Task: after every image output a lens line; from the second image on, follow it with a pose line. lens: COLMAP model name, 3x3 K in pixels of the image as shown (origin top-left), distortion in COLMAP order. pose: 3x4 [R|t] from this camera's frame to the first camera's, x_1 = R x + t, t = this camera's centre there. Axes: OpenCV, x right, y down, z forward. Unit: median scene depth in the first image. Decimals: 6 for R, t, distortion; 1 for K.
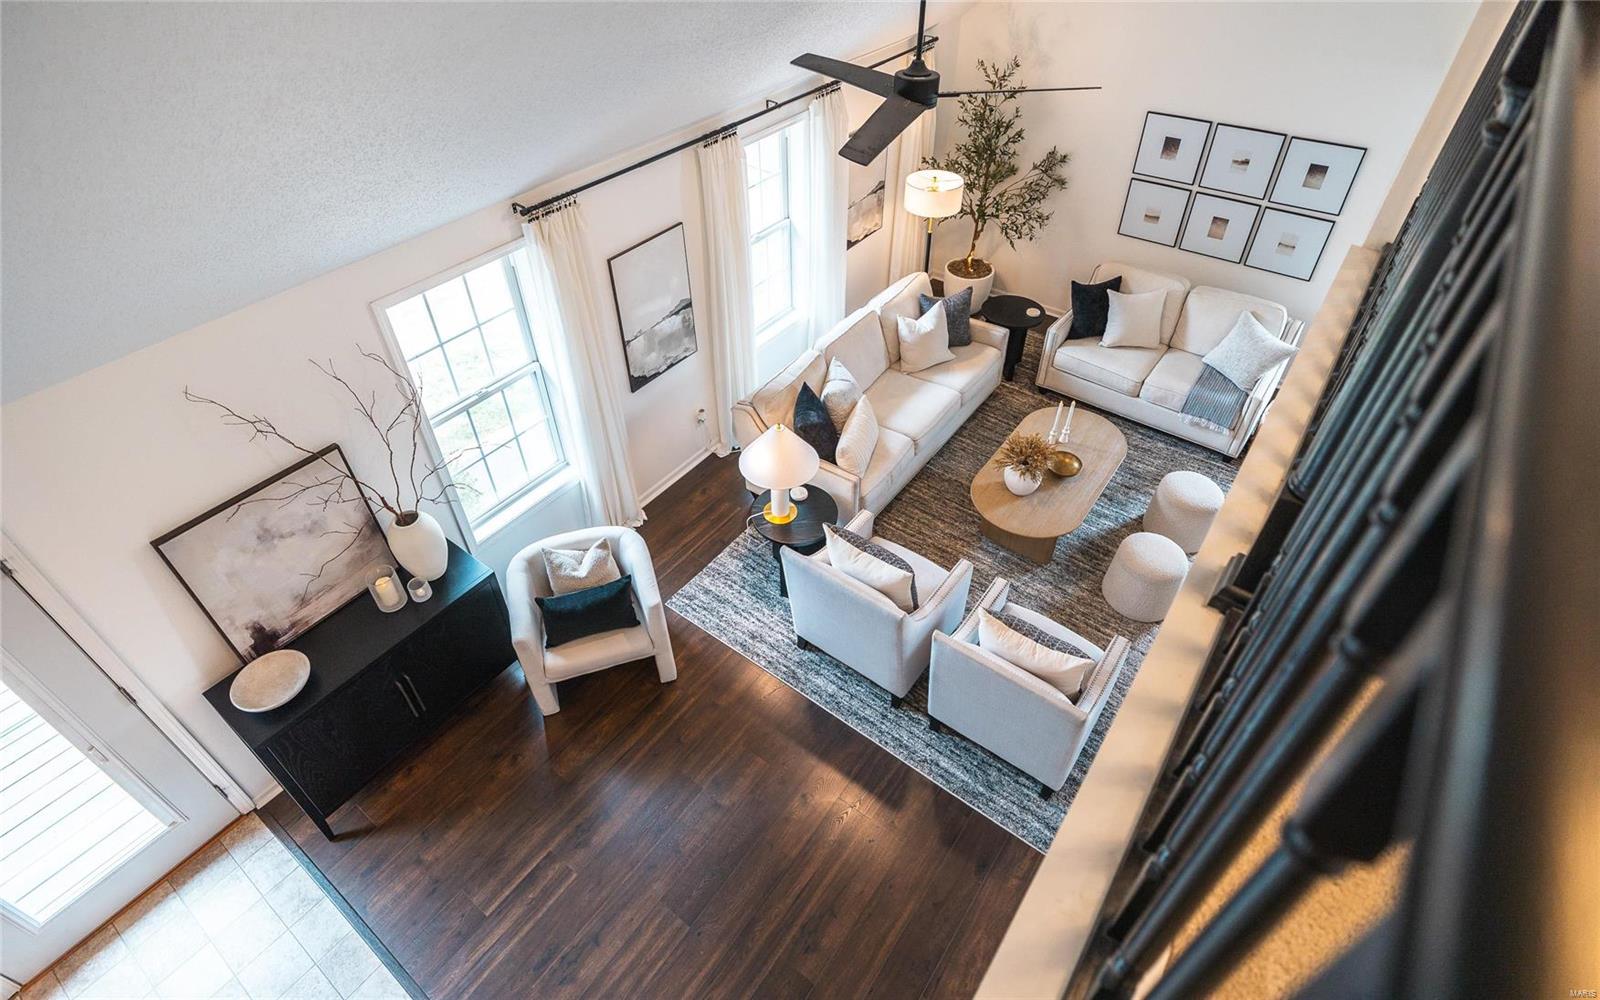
lens RADIAL K [[799.1, 0, 798.3], [0, 799.1, 461.5], [0, 0, 1]] dist [-0.000627, -0.000025]
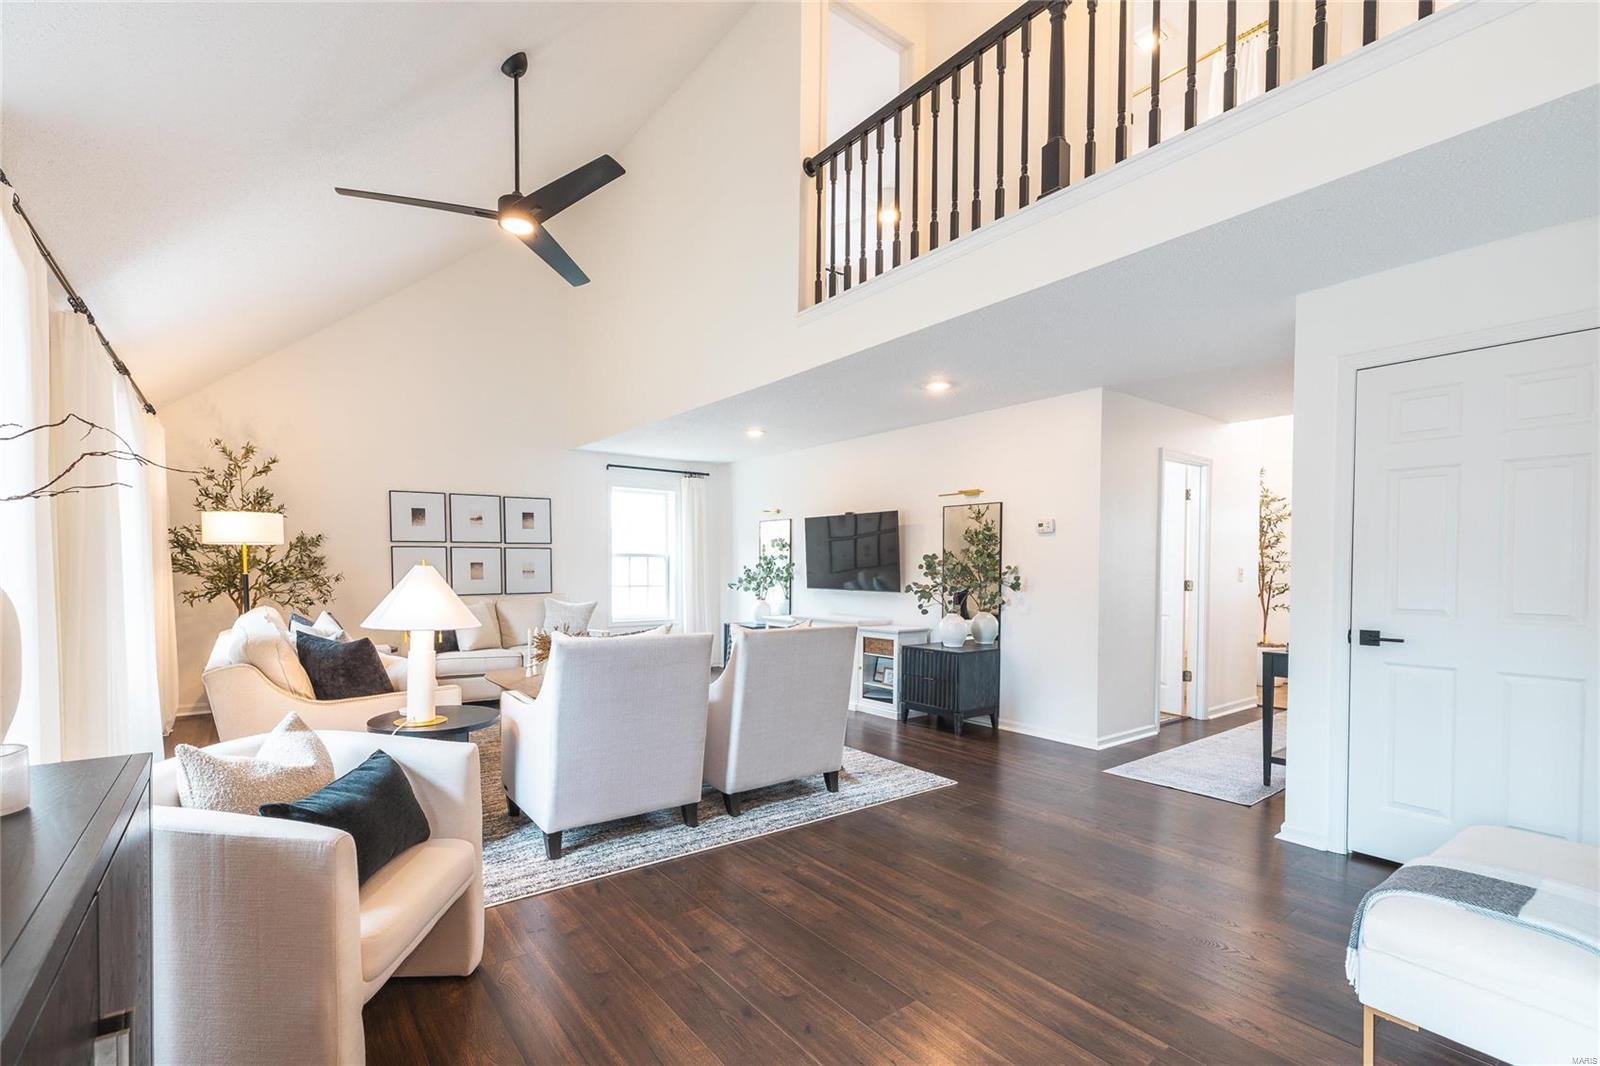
lens RADIAL K [[665.6, 0, 800.0], [0, 665.6, 533.0], [0, 0, 1]] dist [0.001684, 0.000175]
pose [[0.294578, -0.005741, 0.955610, -0.345207], [0.614904, 0.766608, -0.184946, 0.178553], [-0.731517, 0.642090, 0.229356, 0.371420]]
